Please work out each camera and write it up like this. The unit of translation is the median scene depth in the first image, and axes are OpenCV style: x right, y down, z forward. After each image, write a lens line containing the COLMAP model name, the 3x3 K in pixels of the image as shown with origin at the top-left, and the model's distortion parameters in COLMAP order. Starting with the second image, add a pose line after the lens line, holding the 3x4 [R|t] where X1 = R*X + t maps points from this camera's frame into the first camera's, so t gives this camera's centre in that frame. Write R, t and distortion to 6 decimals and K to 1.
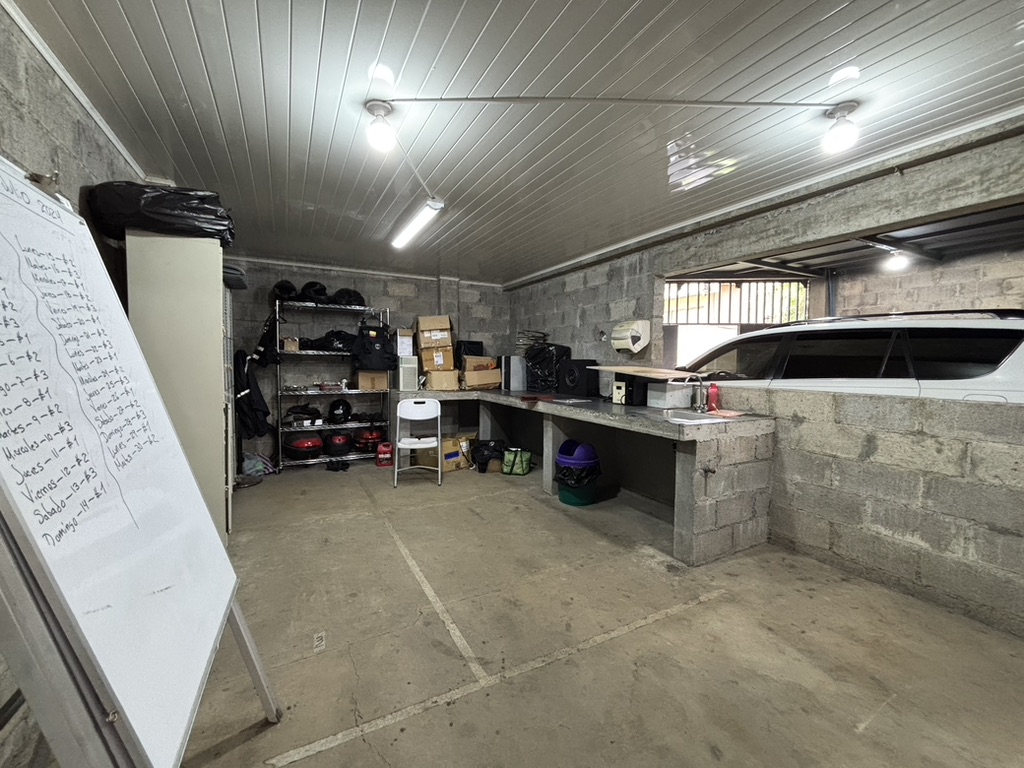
lens RADIAL K [[414.3, 0, 508.8], [0, 414.3, 384.2], [0, 0, 1]] dist [0.007203, -0.000343]
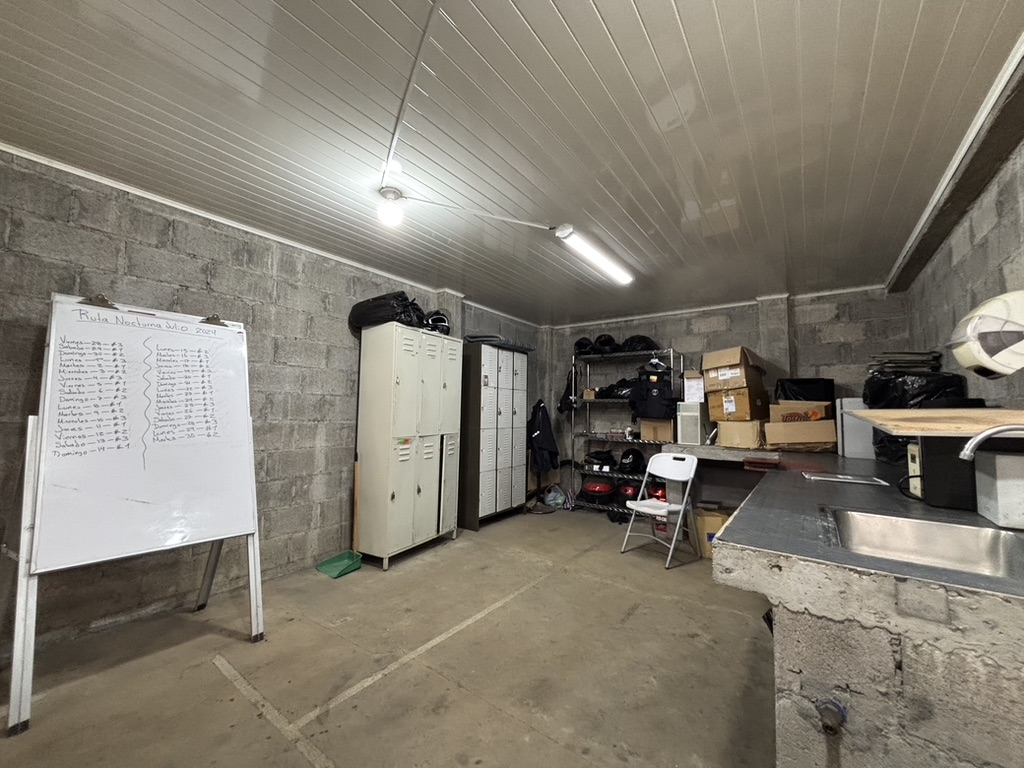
lens RADIAL K [[414.3, 0, 509.8], [0, 414.3, 381.6], [0, 0, 1]] dist [0.007203, -0.000343]
pose [[0.433371, -0.068143, -0.898636, 0.377091], [-0.061267, 0.992603, -0.104815, 0.000345], [0.899131, 0.100480, 0.425990, 0.341897]]
